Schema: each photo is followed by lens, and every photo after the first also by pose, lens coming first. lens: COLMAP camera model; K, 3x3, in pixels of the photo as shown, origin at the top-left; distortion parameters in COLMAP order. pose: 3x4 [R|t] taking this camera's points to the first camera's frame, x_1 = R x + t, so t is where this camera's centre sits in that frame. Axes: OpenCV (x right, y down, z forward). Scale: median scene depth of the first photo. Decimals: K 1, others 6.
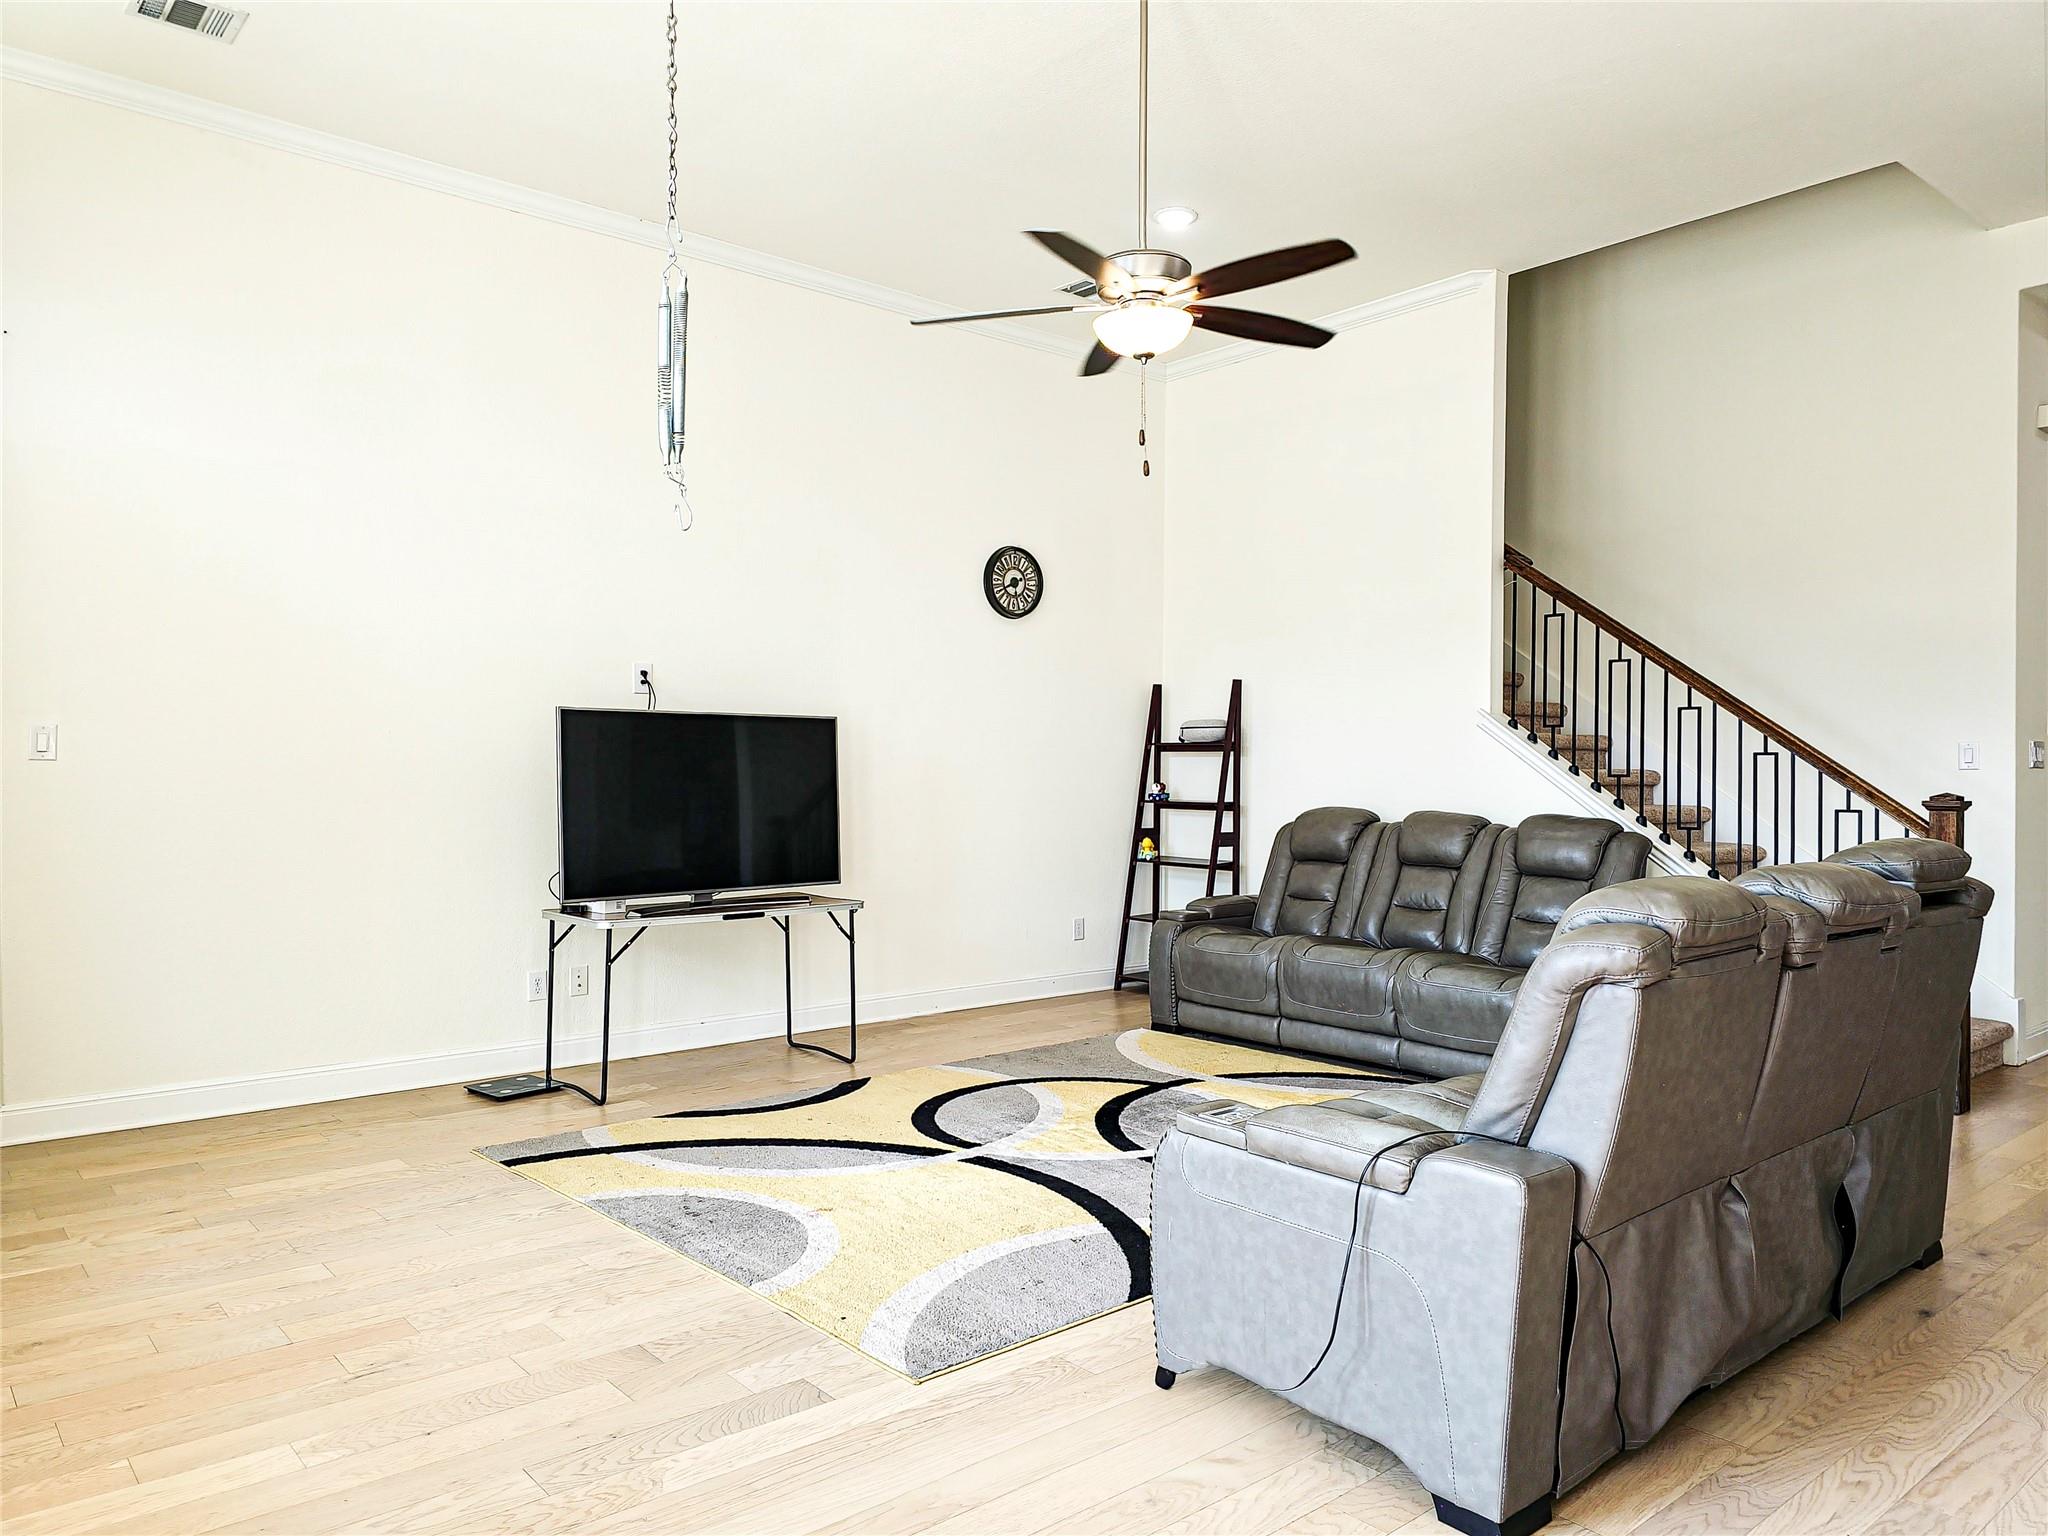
lens RADIAL K [[1407.7, 0, 1024.0], [0, 1407.7, 768.0], [0, 0, 1]] dist [-0.000570, -0.000795]
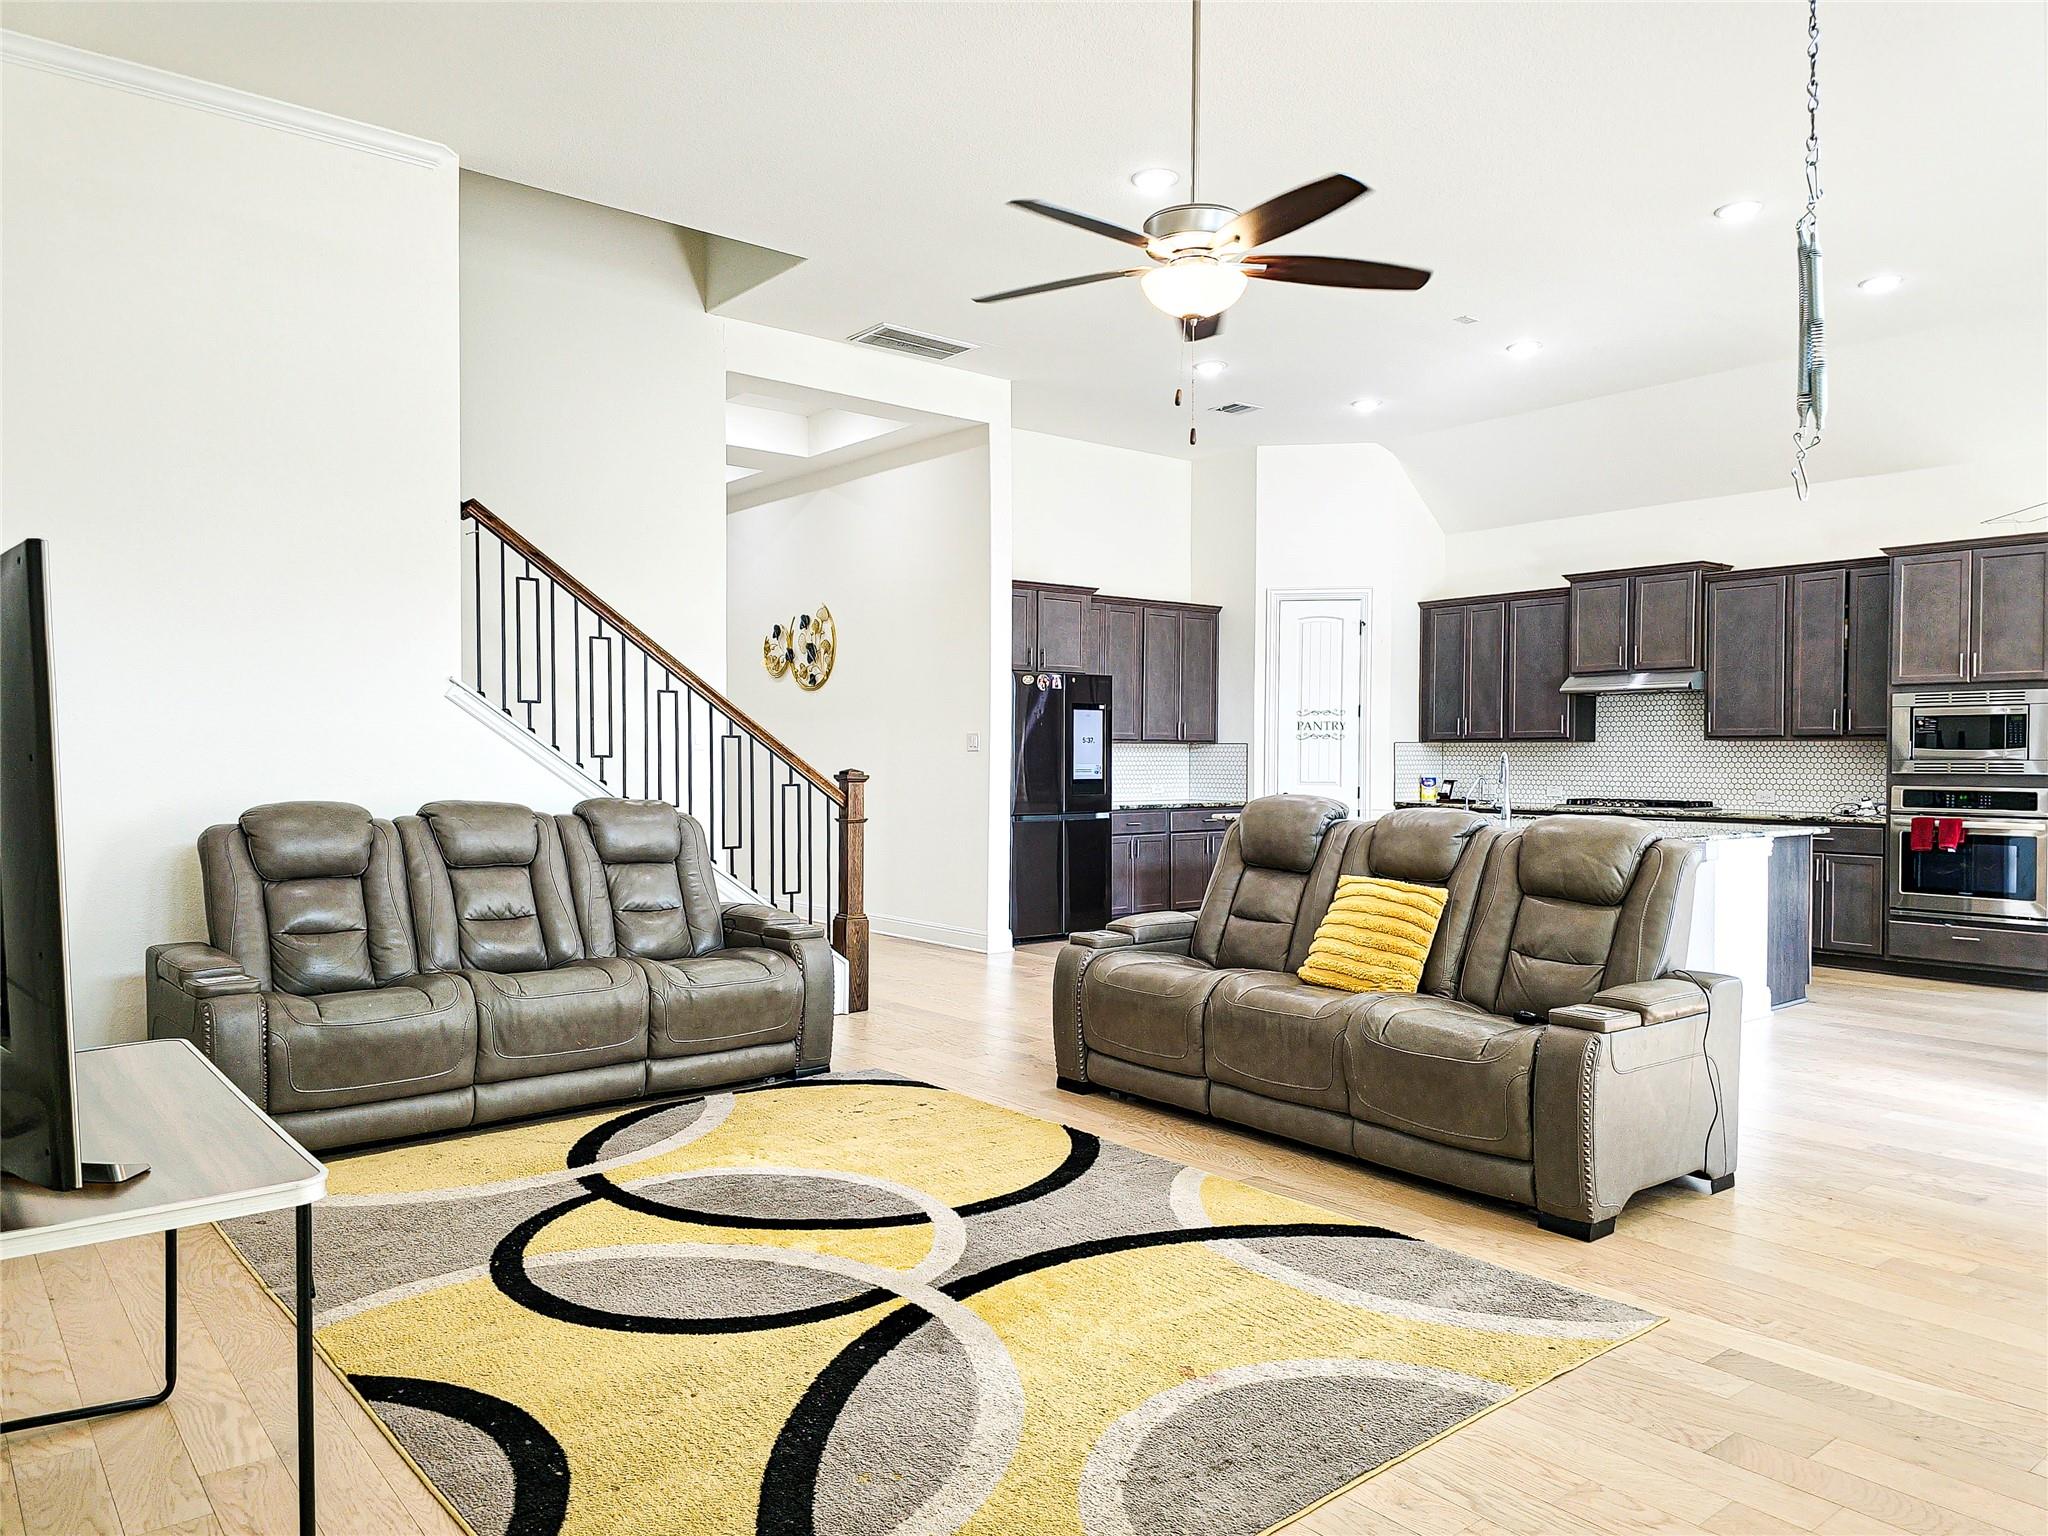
lens RADIAL K [[1407.7, 0, 1024.0], [0, 1407.7, 768.0], [0, 0, 1]] dist [-0.000570, -0.000795]
pose [[0.027519, -0.011687, 0.999553, -0.628334], [-0.000949, 0.999931, 0.011717, 0.000832], [-0.999621, -0.001271, 0.027506, 0.787876]]
